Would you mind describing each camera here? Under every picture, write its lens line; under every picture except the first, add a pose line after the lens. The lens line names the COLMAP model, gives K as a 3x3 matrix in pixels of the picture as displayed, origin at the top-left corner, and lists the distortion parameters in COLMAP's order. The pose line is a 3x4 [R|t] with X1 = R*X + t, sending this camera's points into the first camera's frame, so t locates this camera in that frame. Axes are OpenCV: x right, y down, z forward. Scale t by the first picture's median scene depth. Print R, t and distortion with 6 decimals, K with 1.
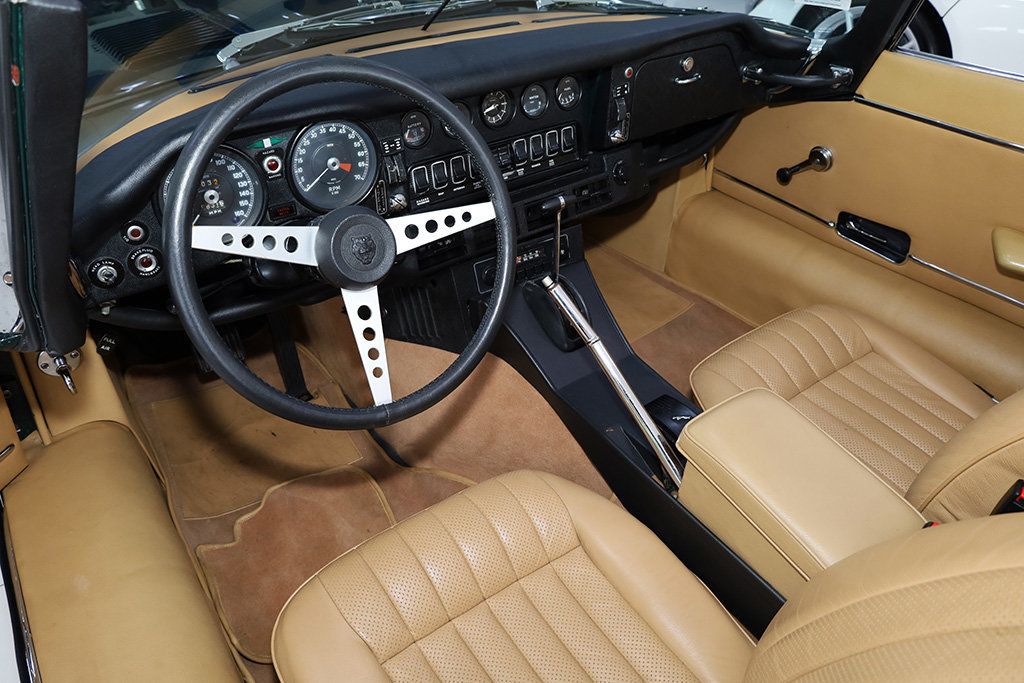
lens RADIAL K [[700.7, 0, 512.6], [0, 700.7, 343.4], [0, 0, 1]] dist [-0.001714, 0.007211]
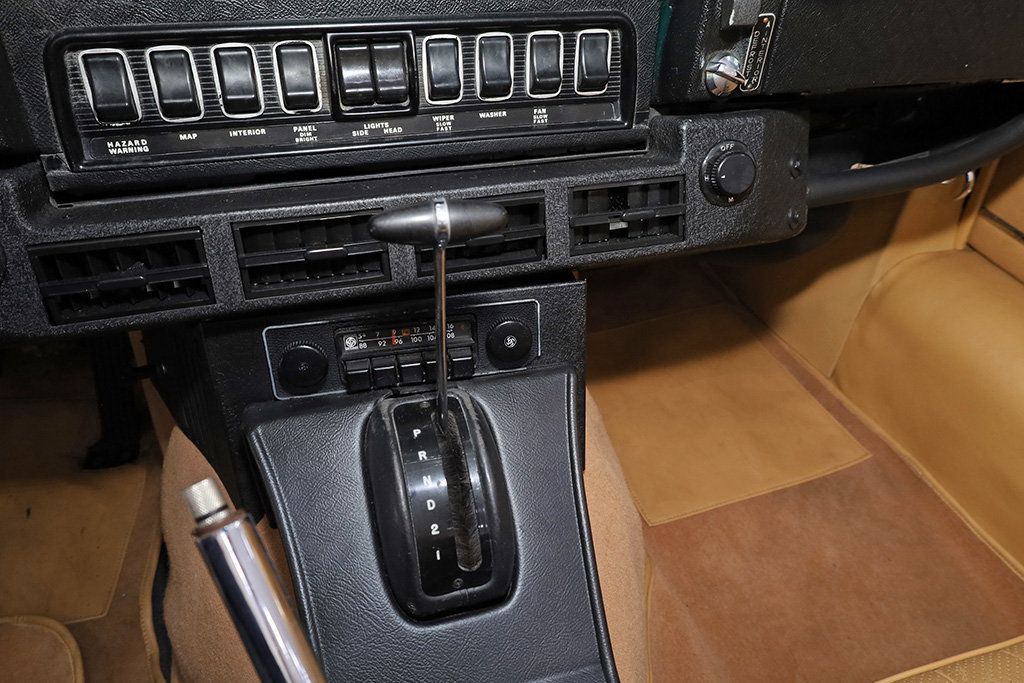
lens RADIAL K [[700.7, 0, 510.0], [0, 700.7, 343.2], [0, 0, 1]] dist [-0.001714, 0.007211]
pose [[0.938823, 0.235647, -0.251160, 0.171066], [-0.230184, 0.971791, 0.051352, -0.150058], [0.256176, 0.009603, 0.966582, 0.618089]]
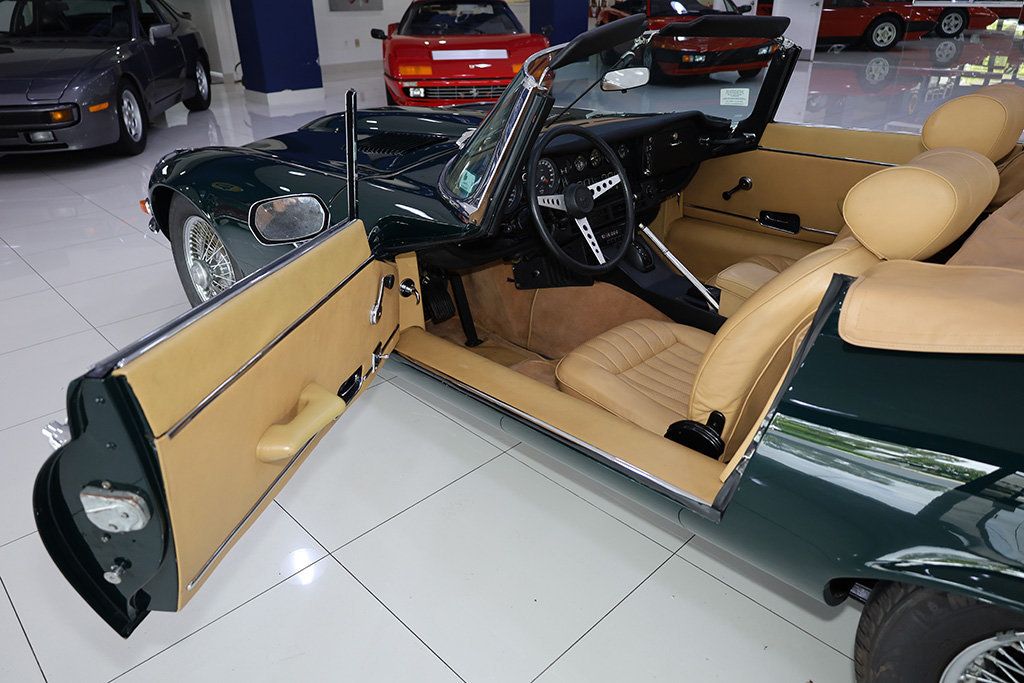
lens RADIAL K [[700.7, 0, 513.7], [0, 700.7, 336.8], [0, 0, 1]] dist [-0.001714, 0.007211]
pose [[0.988256, -0.101163, 0.114522, -0.494861], [0.121462, 0.974814, -0.187040, 0.478118], [-0.092716, 0.198753, 0.975654, -0.790408]]
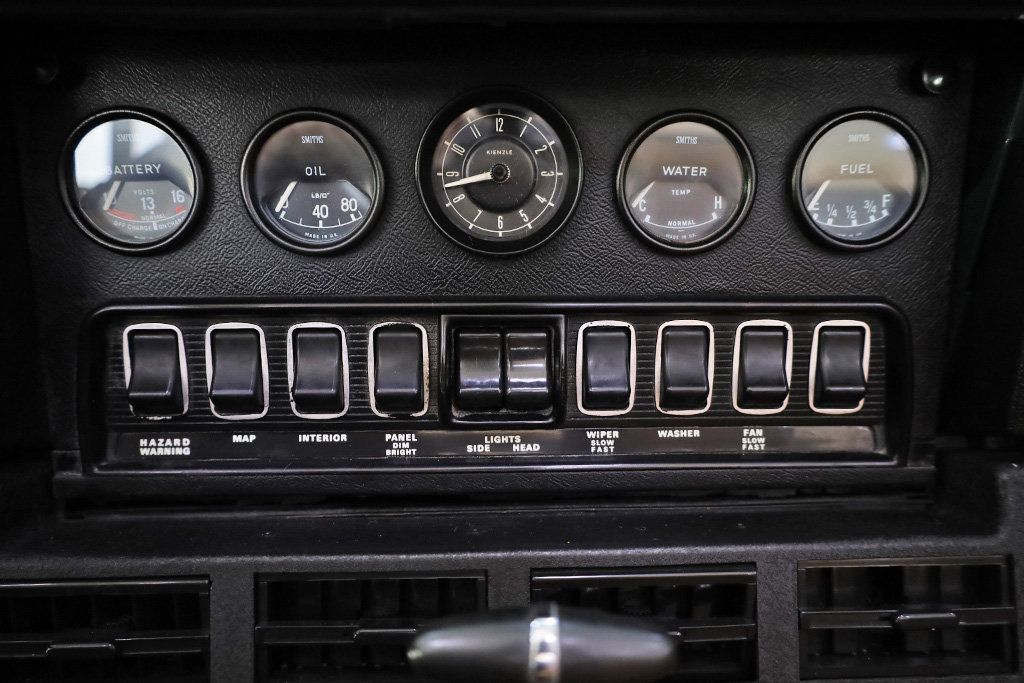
lens RADIAL K [[737.2, 0, 527.7], [0, 737.2, 351.1], [0, 0, 1]] dist [-0.003902, 0.000609]
pose [[0.818145, 0.166005, -0.550528, 0.132950], [-0.340675, 0.911232, -0.231510, -0.197742], [0.463227, 0.376960, 0.802073, 0.736964]]
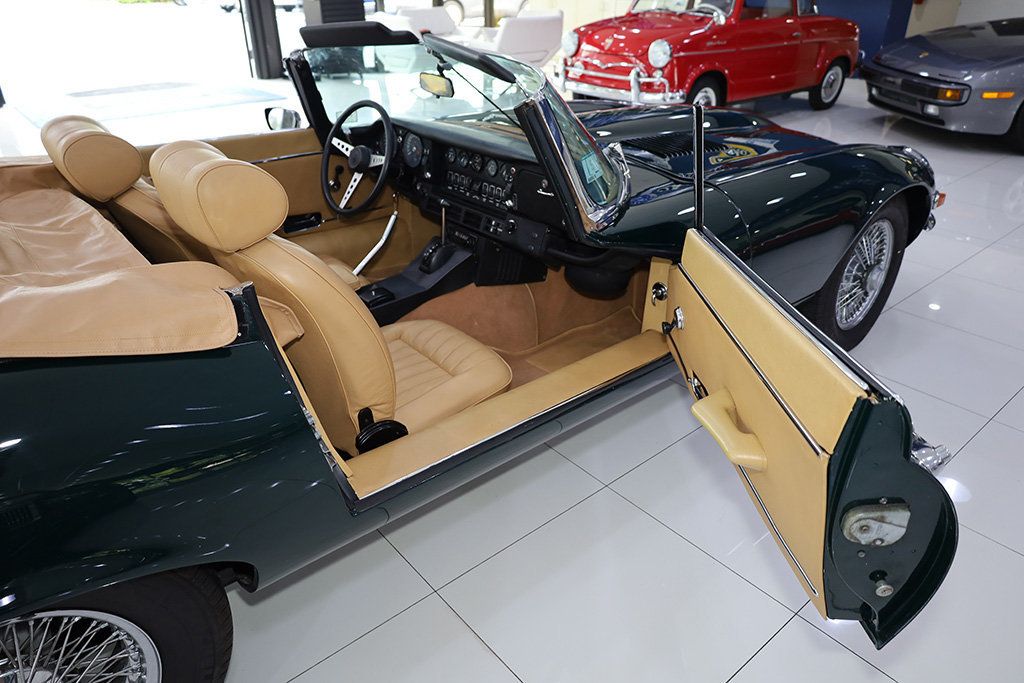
lens RADIAL K [[700.7, 0, 504.2], [0, 700.7, 349.2], [0, 0, 1]] dist [-0.001714, 0.007211]
pose [[0.057528, 0.462029, -0.884997, 1.916677], [-0.609581, 0.718288, 0.335370, -0.625965], [0.790634, 0.520184, 0.322966, 0.614481]]
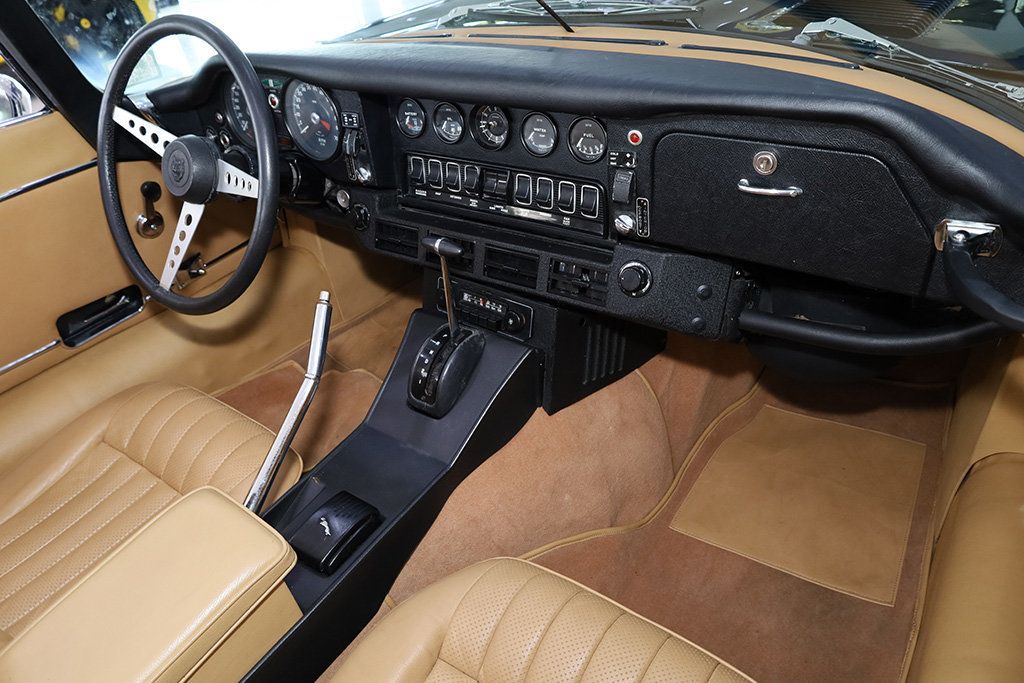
lens RADIAL K [[700.7, 0, 511.3], [0, 700.7, 344.0], [0, 0, 1]] dist [-0.001714, 0.007211]
pose [[0.307401, 0.508526, -0.804305, 0.734242], [-0.487240, 0.810139, 0.325994, -0.373619], [0.817375, 0.291678, 0.496812, 0.611090]]
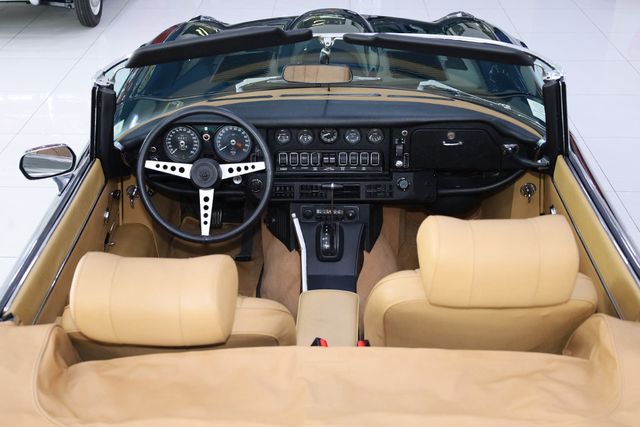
lens RADIAL K [[797.5, 0, 321.2], [0, 797.5, 216.7], [0, 0, 1]] dist [0.030277, 0.000000]
pose [[0.790906, 0.278217, -0.545035, 1.169980], [-0.353069, 0.934939, -0.035097, -0.023514], [0.499810, 0.220193, 0.837678, -0.815809]]
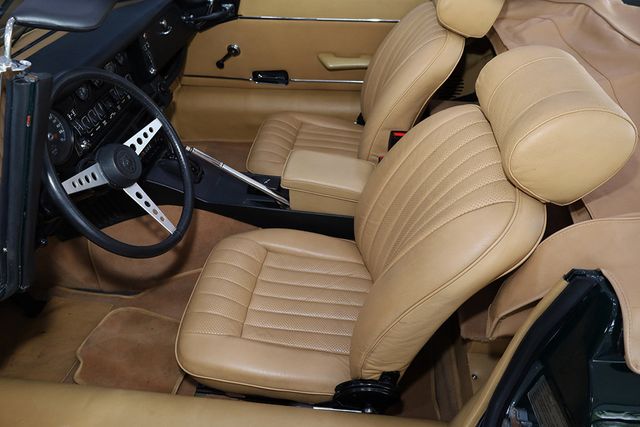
lens RADIAL K [[438.0, 0, 316.0], [0, 438.0, 214.2], [0, 0, 1]] dist [-0.001714, 0.007211]
pose [[0.689011, -0.499939, 0.524714, -0.350703], [0.461497, 0.860885, 0.214237, -0.022193], [-0.558824, 0.094543, 0.823880, -0.149519]]
